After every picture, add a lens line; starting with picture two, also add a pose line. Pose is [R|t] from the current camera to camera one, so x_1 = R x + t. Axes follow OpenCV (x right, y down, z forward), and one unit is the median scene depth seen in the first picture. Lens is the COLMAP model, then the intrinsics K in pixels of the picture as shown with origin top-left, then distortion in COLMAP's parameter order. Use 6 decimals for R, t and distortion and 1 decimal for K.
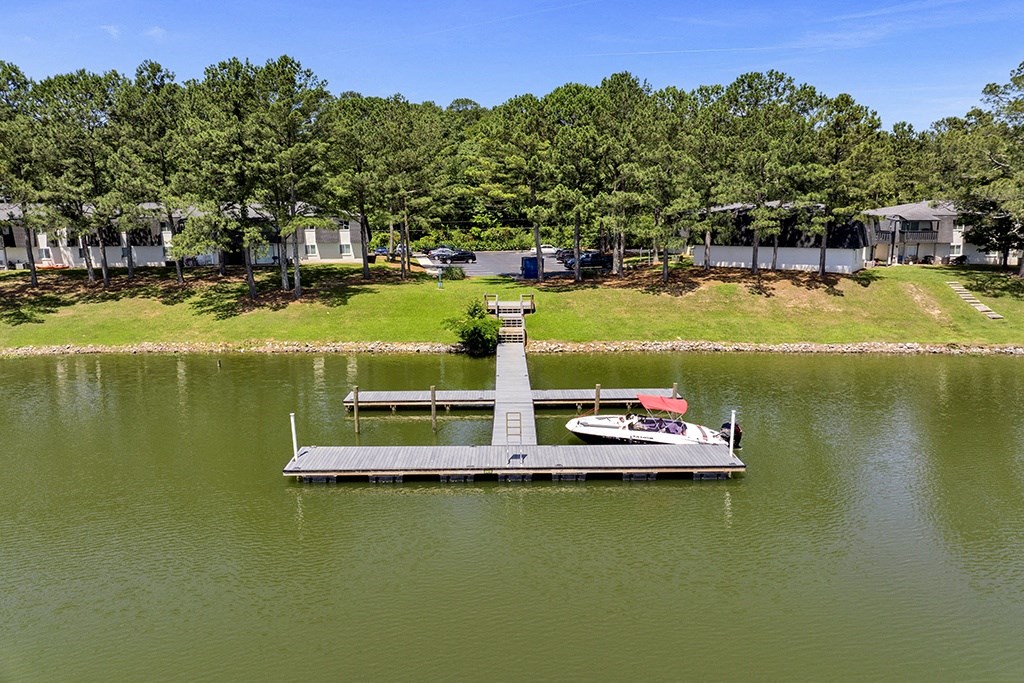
lens RADIAL K [[684.7, 0, 512.6], [0, 684.7, 372.1], [0, 0, 1]] dist [-0.038046, 0.004212]
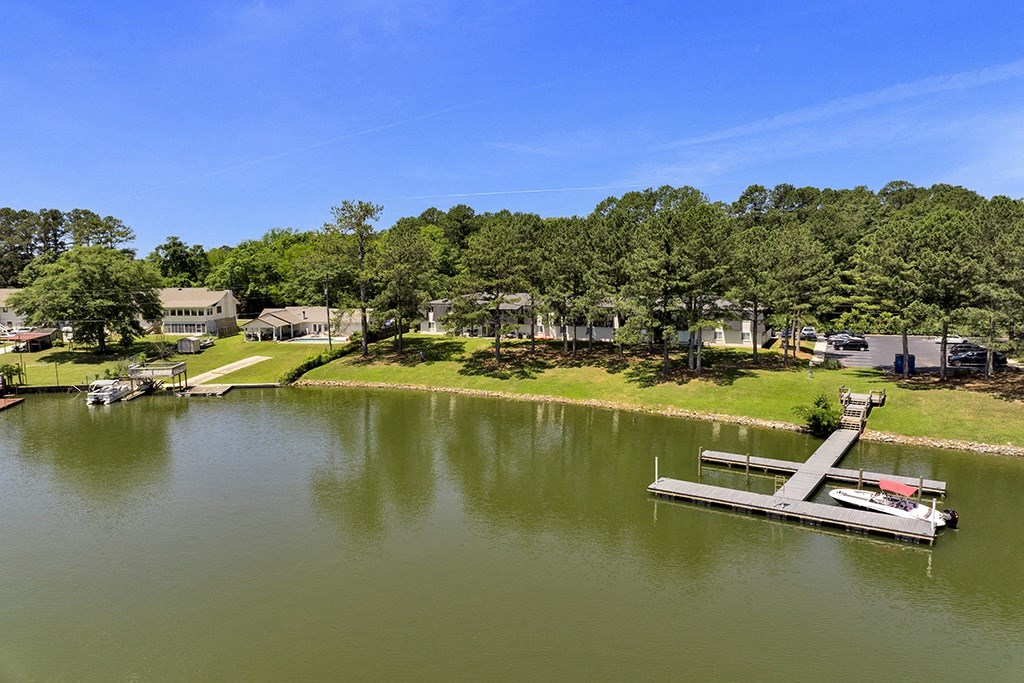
lens RADIAL K [[684.7, 0, 512.6], [0, 684.7, 372.1], [0, 0, 1]] dist [-0.038046, 0.004212]
pose [[0.808255, 0.074219, -0.584136, 0.173525], [-0.119297, 0.992092, -0.039016, -0.020191], [0.576621, 0.101221, 0.810717, -0.300525]]
